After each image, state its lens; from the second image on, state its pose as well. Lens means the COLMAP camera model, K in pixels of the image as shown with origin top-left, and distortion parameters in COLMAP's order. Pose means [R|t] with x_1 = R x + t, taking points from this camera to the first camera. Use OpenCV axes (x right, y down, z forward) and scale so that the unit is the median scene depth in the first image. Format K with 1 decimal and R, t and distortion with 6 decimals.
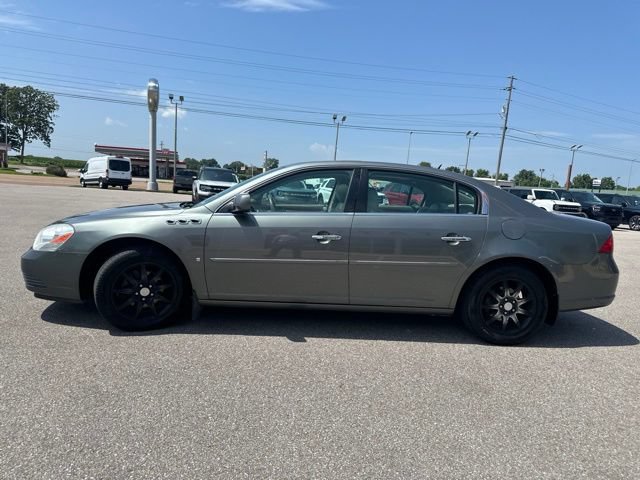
lens RADIAL K [[460.0, 0, 325.0], [0, 460.0, 241.5], [0, 0, 1]] dist [0.034852, -0.041869]
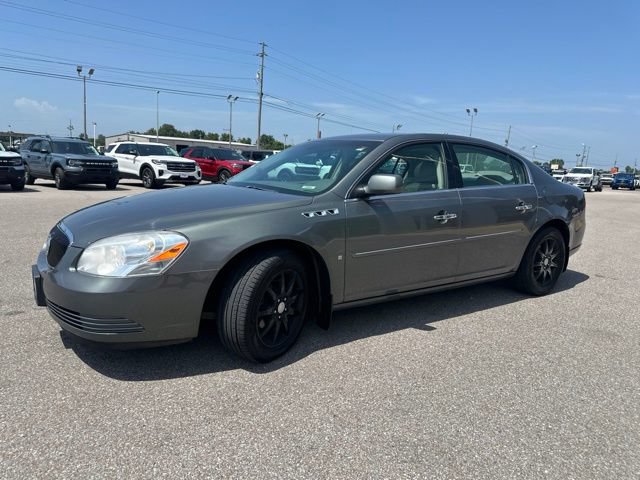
lens RADIAL K [[460.0, 0, 325.0], [0, 460.0, 241.5], [0, 0, 1]] dist [0.034852, -0.041869]
pose [[0.845178, -0.113585, 0.522277, -0.070756], [0.073219, 0.992551, 0.097373, -0.006810], [-0.529447, -0.044057, 0.847198, 0.032023]]
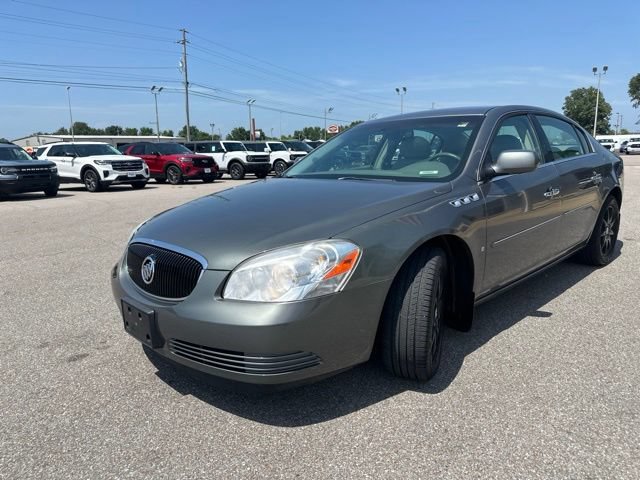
lens RADIAL K [[467.6, 0, 321.6], [0, 467.6, 231.6], [0, 0, 1]] dist [-0.003245, -0.002558]
pose [[0.748081, -0.194877, 0.634348, -0.090470], [0.153461, 0.980800, 0.120334, -0.010949], [-0.645619, 0.007328, 0.763624, 0.059400]]
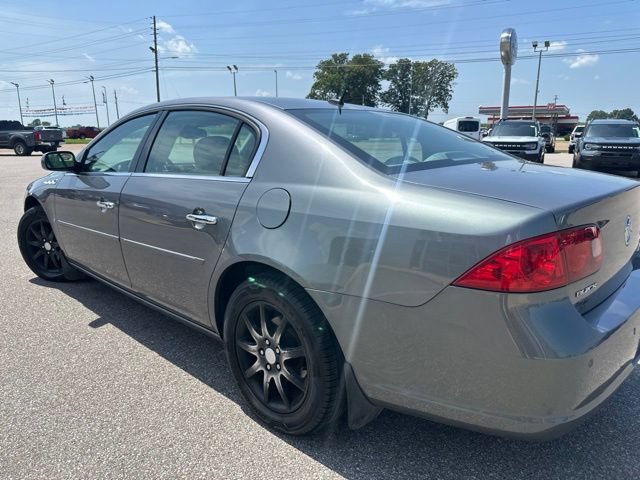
lens RADIAL K [[460.0, 0, 325.0], [0, 460.0, 241.5], [0, 0, 1]] dist [0.034852, -0.041869]
pose [[0.691639, 0.107951, -0.714130, 0.082188], [-0.048410, 0.993472, 0.103292, -0.004369], [0.720619, -0.036870, 0.692351, 0.072028]]
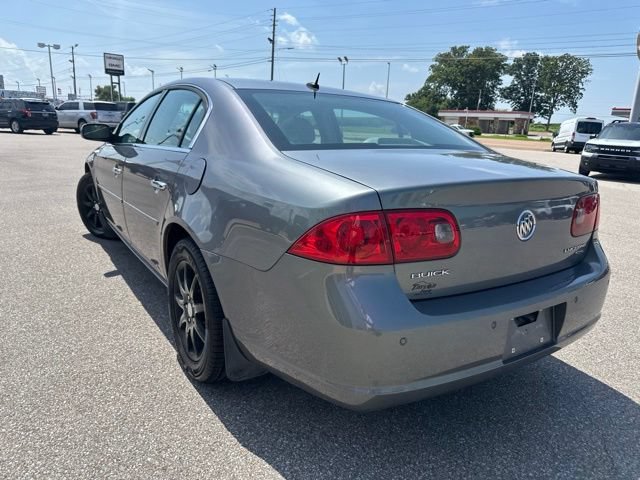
lens RADIAL K [[460.0, 0, 325.0], [0, 460.0, 241.5], [0, 0, 1]] dist [0.034852, -0.041869]
pose [[0.508026, 0.180619, -0.842192, 0.099475], [-0.123101, 0.982955, 0.136551, -0.004644], [0.852500, 0.034304, 0.521601, 0.087180]]
